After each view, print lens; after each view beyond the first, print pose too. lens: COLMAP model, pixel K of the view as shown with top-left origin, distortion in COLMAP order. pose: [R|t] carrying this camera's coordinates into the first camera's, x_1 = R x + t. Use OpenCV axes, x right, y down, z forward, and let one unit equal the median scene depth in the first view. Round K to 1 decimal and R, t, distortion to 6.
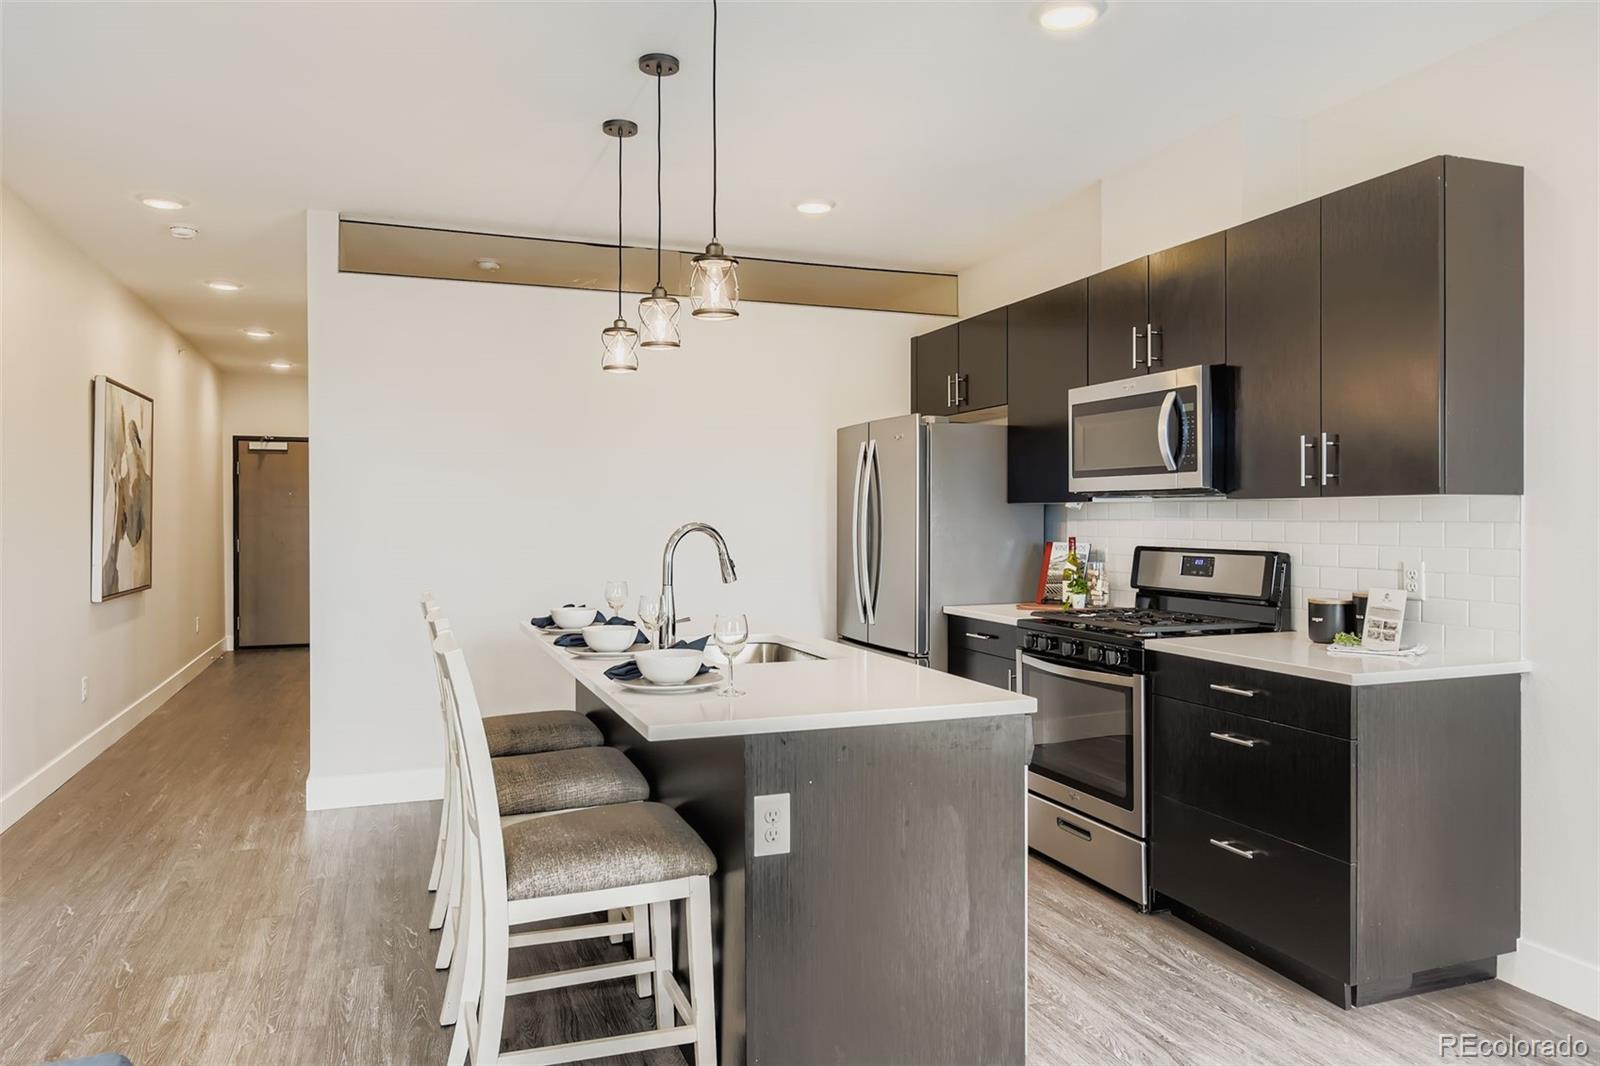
lens RADIAL K [[1075.7, 0, 799.7], [0, 1075.7, 509.9], [0, 0, 1]] dist [-0.003867, -0.001395]
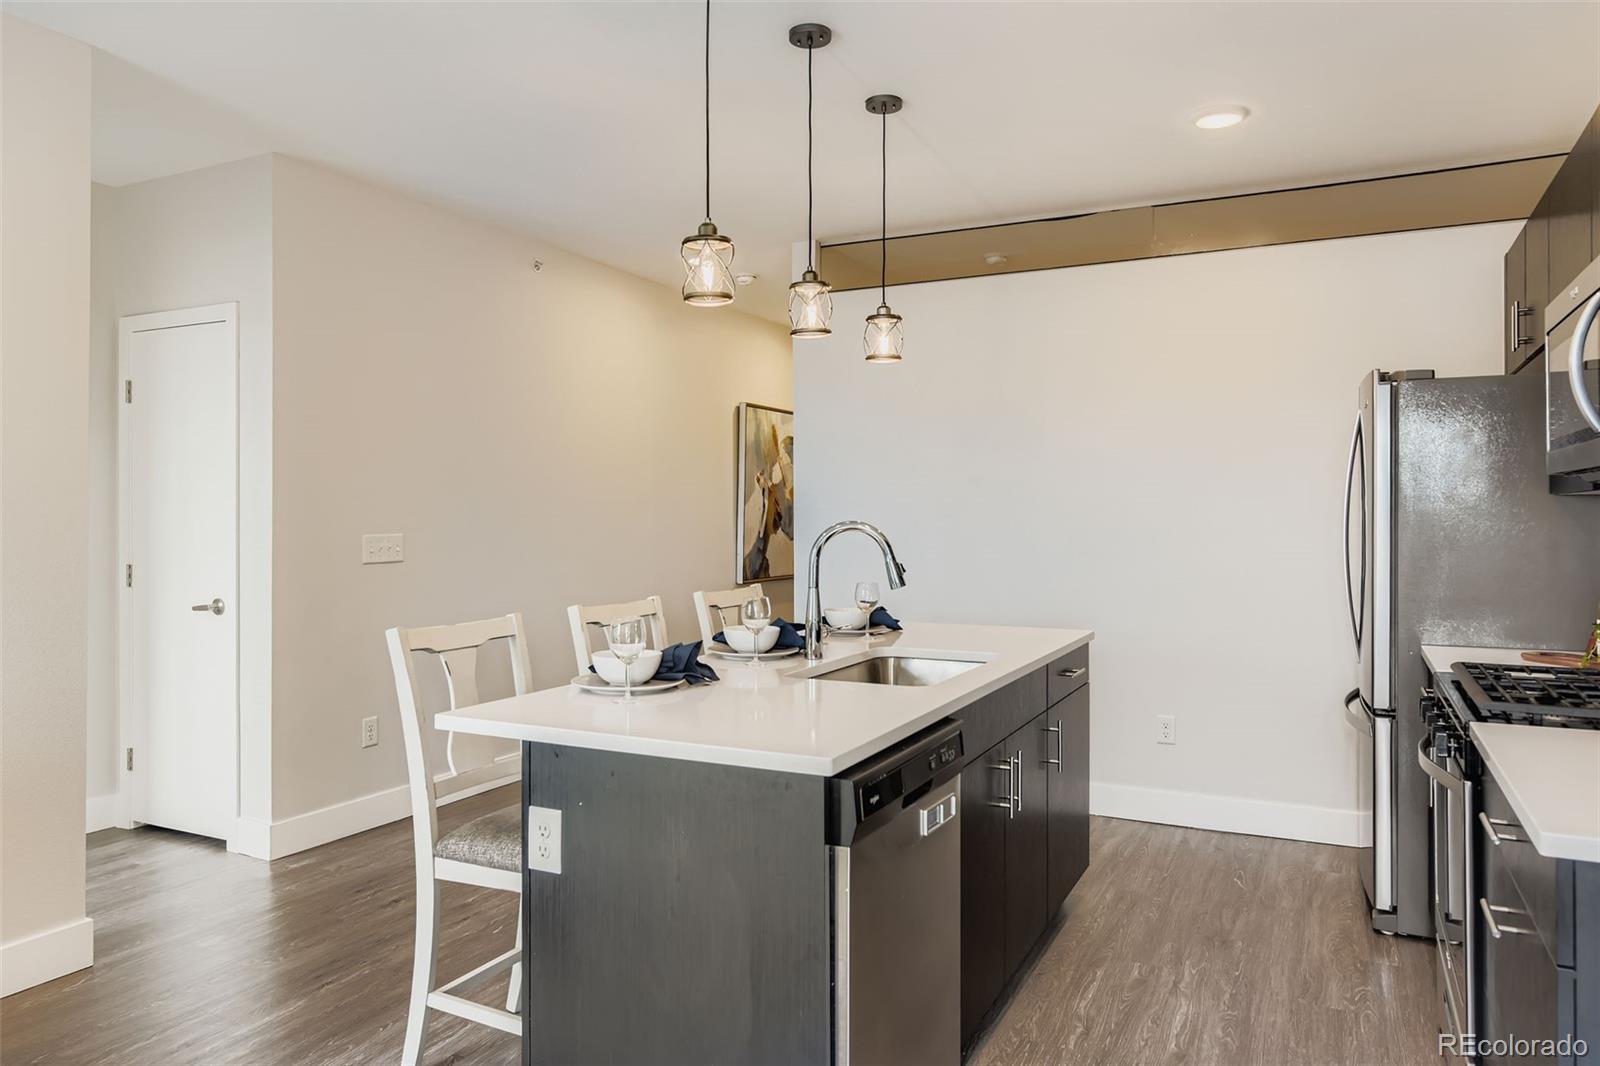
lens RADIAL K [[1075.7, 0, 799.7], [0, 1075.7, 509.9], [0, 0, 1]] dist [-0.003867, -0.001395]
pose [[0.677148, -0.004849, -0.735831, 0.479920], [0.005798, 0.999982, -0.001254, 0.002864], [0.735824, -0.003417, 0.677164, 0.305845]]
